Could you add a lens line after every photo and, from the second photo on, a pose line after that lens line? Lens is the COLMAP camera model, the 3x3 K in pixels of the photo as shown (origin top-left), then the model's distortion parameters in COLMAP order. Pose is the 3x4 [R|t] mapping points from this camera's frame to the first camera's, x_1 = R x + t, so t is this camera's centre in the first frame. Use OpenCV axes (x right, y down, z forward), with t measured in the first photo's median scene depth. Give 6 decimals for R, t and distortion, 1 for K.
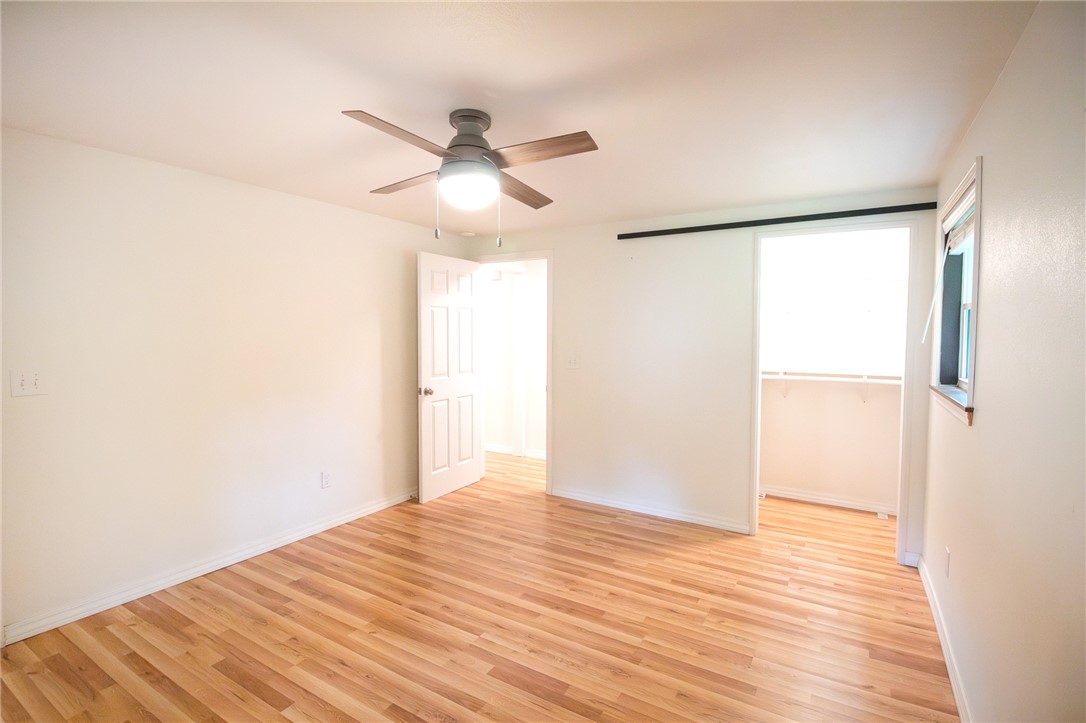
lens RADIAL K [[508.0, 0, 547.6], [0, 508.0, 357.3], [0, 0, 1]] dist [0.000702, -0.013403]
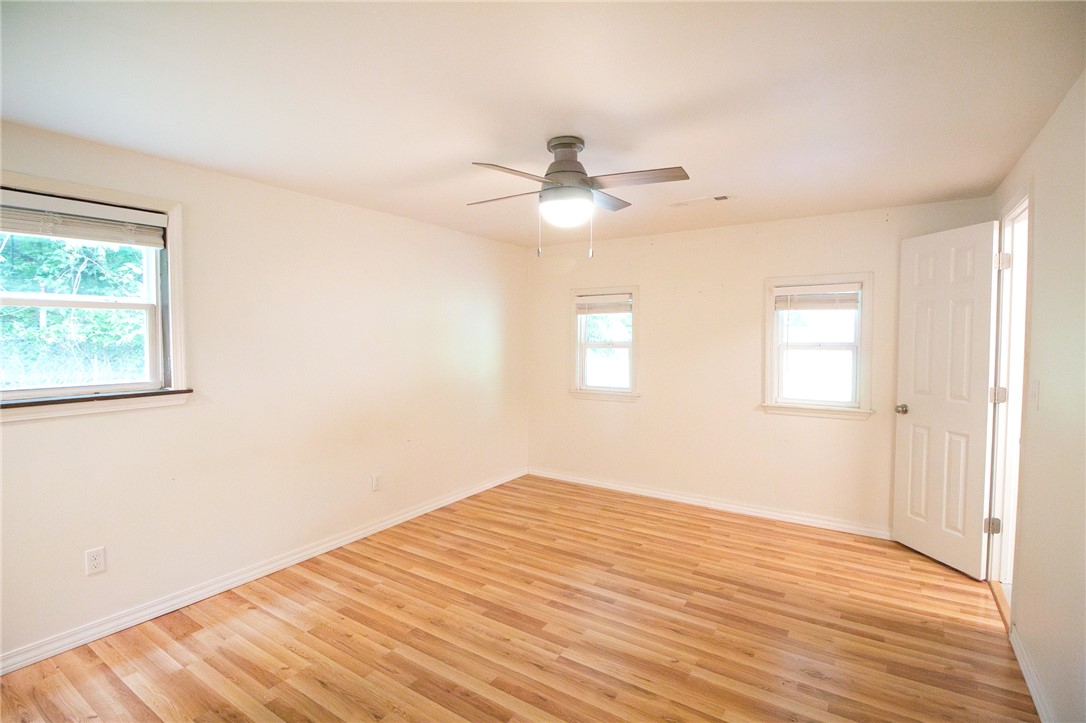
lens RADIAL K [[508.0, 0, 547.6], [0, 508.0, 357.3], [0, 0, 1]] dist [0.000702, -0.013403]
pose [[-0.999331, -0.007233, 0.035848, -0.145614], [-0.004395, 0.996894, 0.078631, -0.085543], [-0.036305, 0.078421, -0.996259, 1.958560]]
